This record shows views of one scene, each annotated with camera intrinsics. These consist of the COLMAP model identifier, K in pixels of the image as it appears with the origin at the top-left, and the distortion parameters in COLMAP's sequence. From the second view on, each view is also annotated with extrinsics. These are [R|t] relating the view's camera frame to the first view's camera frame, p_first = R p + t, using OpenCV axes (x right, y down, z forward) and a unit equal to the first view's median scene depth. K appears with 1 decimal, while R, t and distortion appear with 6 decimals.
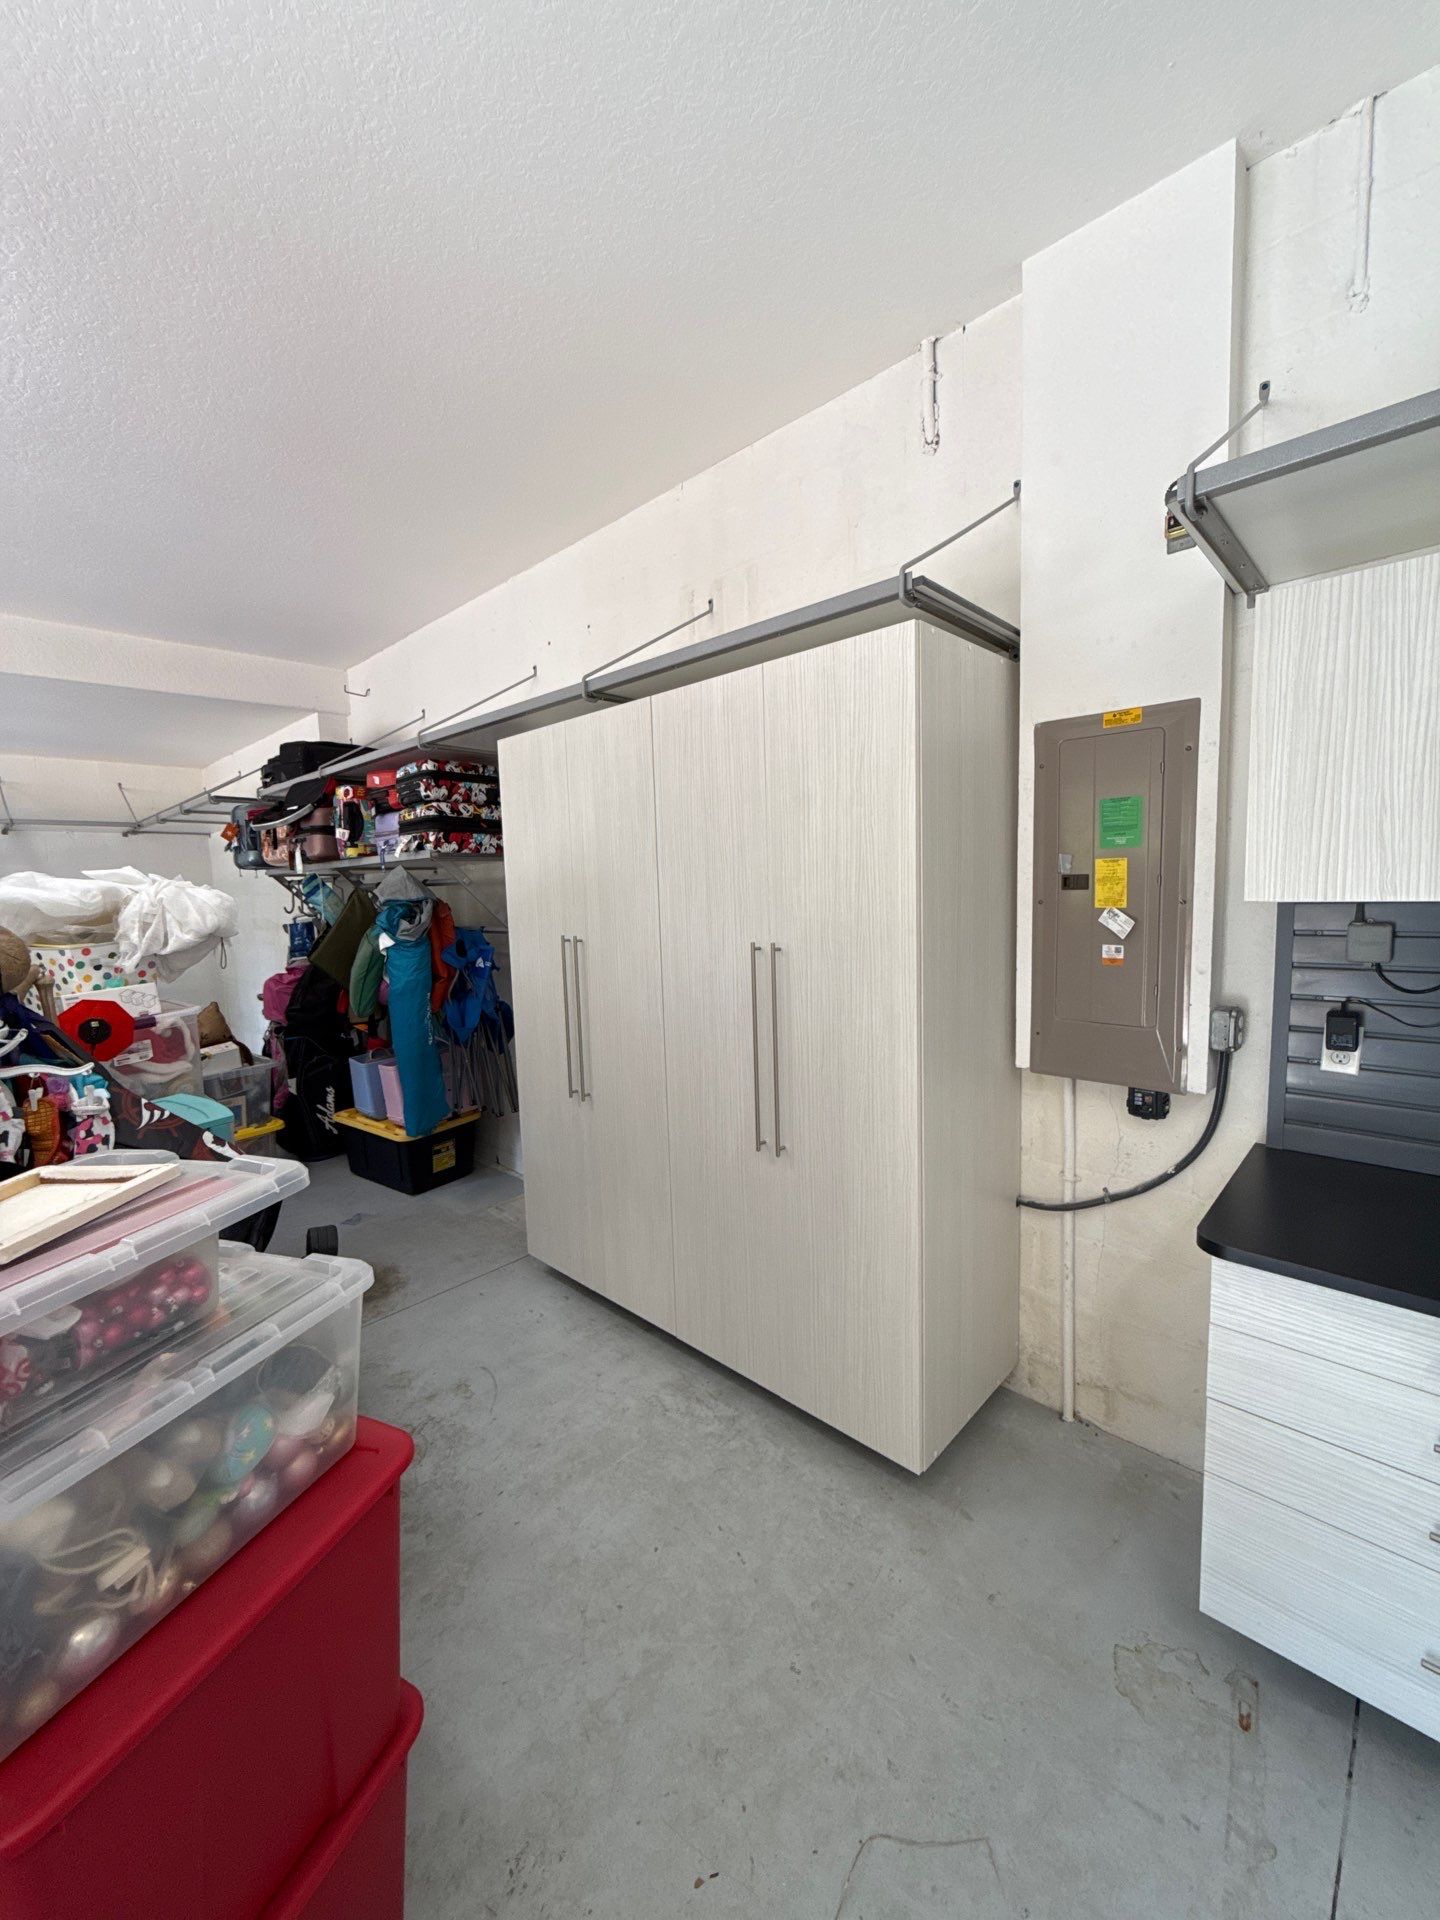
lens RADIAL K [[773.6, 0, 720.0], [0, 773.6, 960.0], [0, 0, 1]] dist [-0.001897, -0.000011]
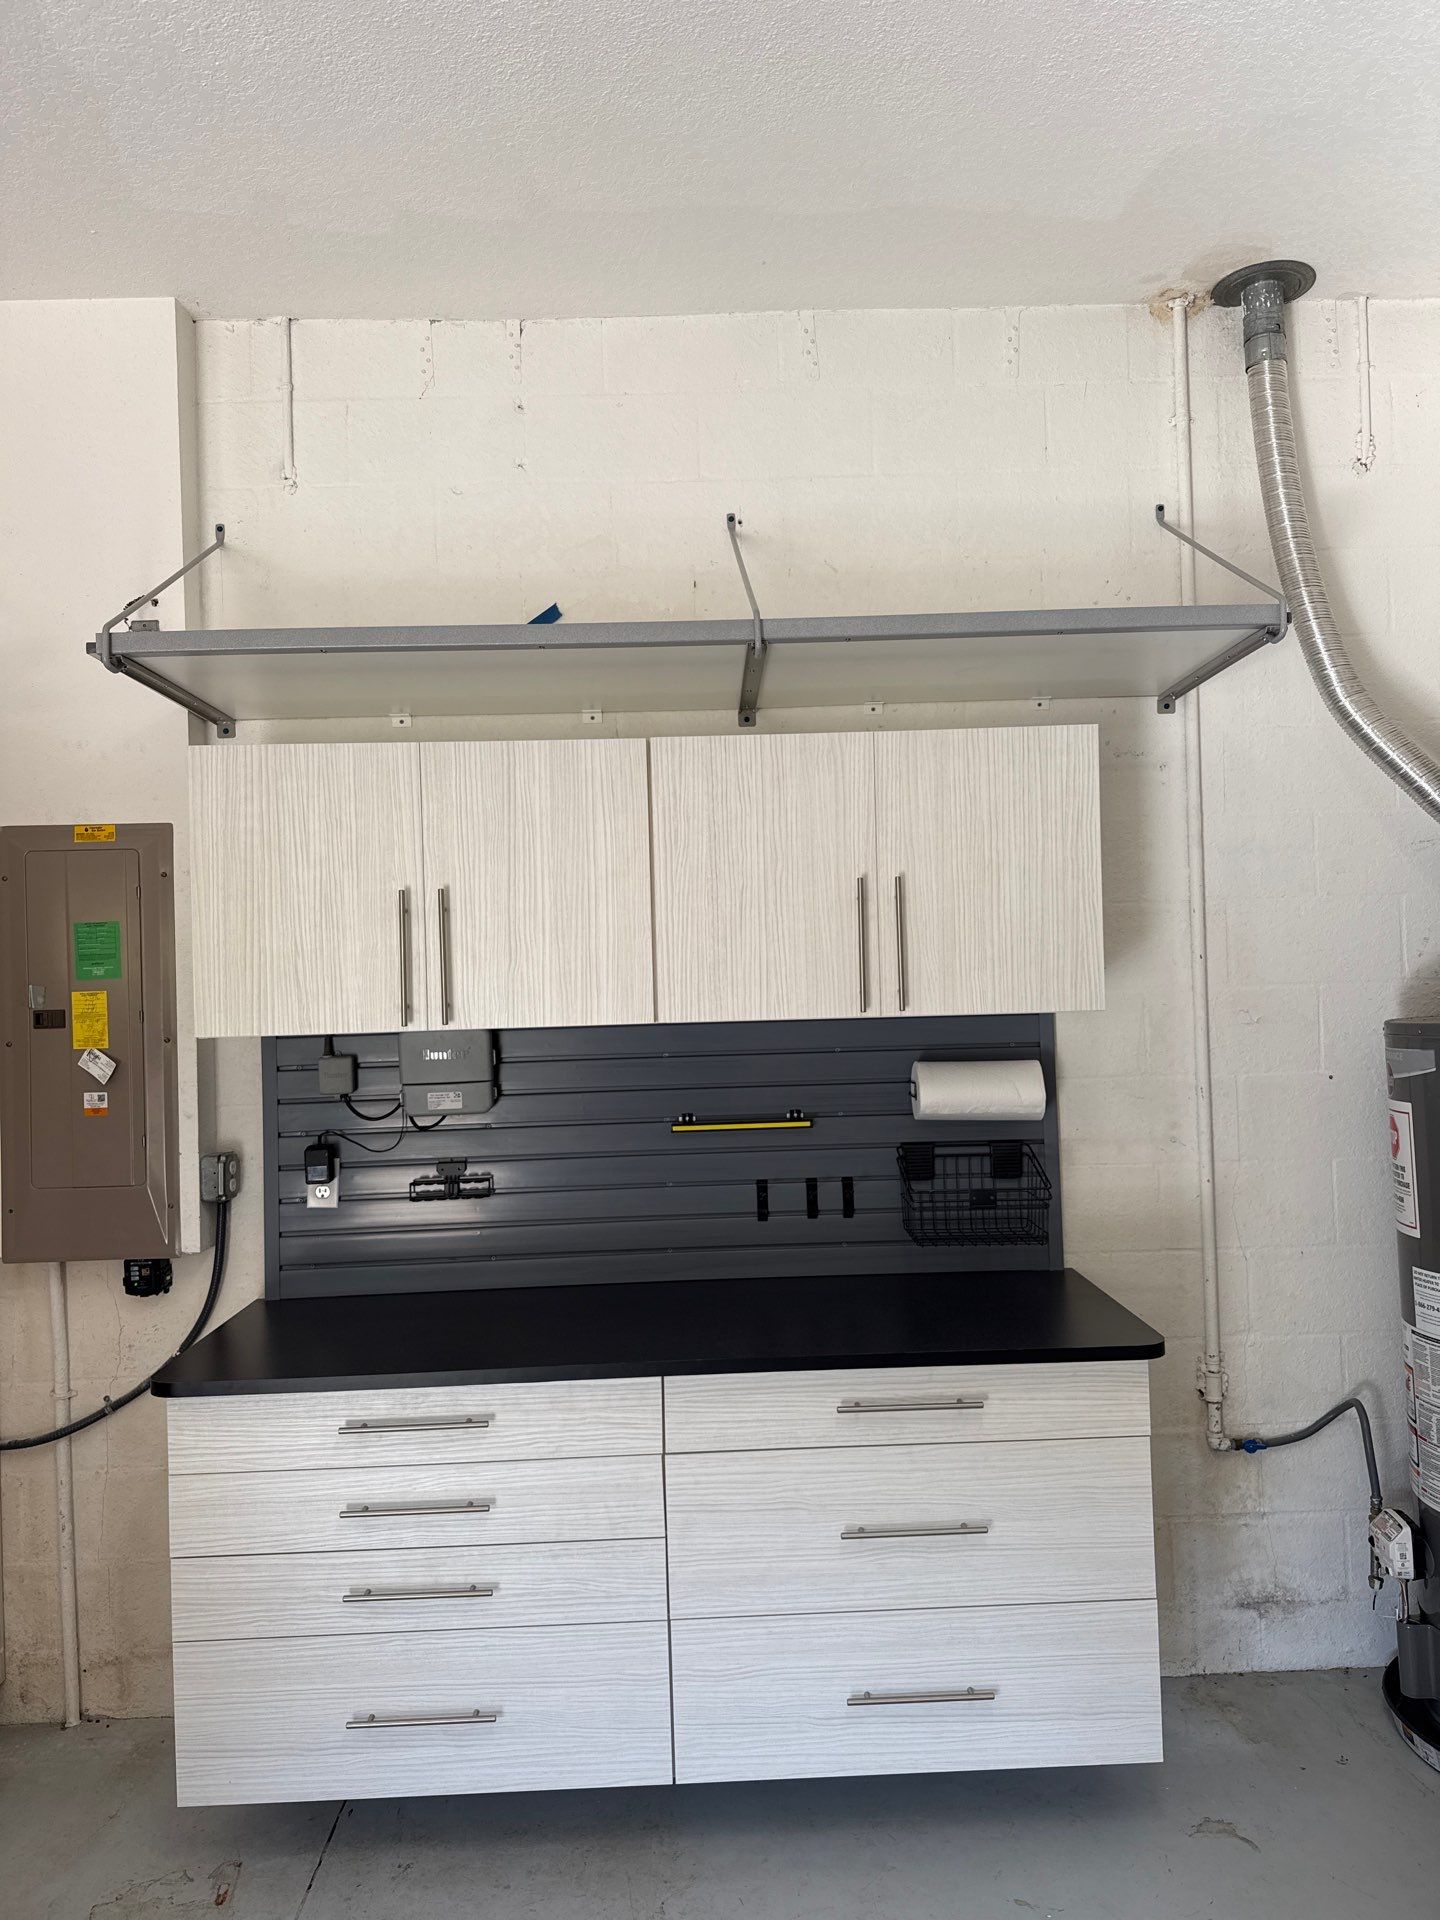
lens RADIAL K [[1325.1, 0, 720.0], [0, 1325.1, 960.0], [0, 0, 1]] dist [0.033704, -0.041383]
pose [[0.702113, 0.019746, 0.711792, -0.057993], [0.079800, 0.991136, -0.106210, 0.047992], [-0.707580, 0.131373, 0.694314, -0.537891]]
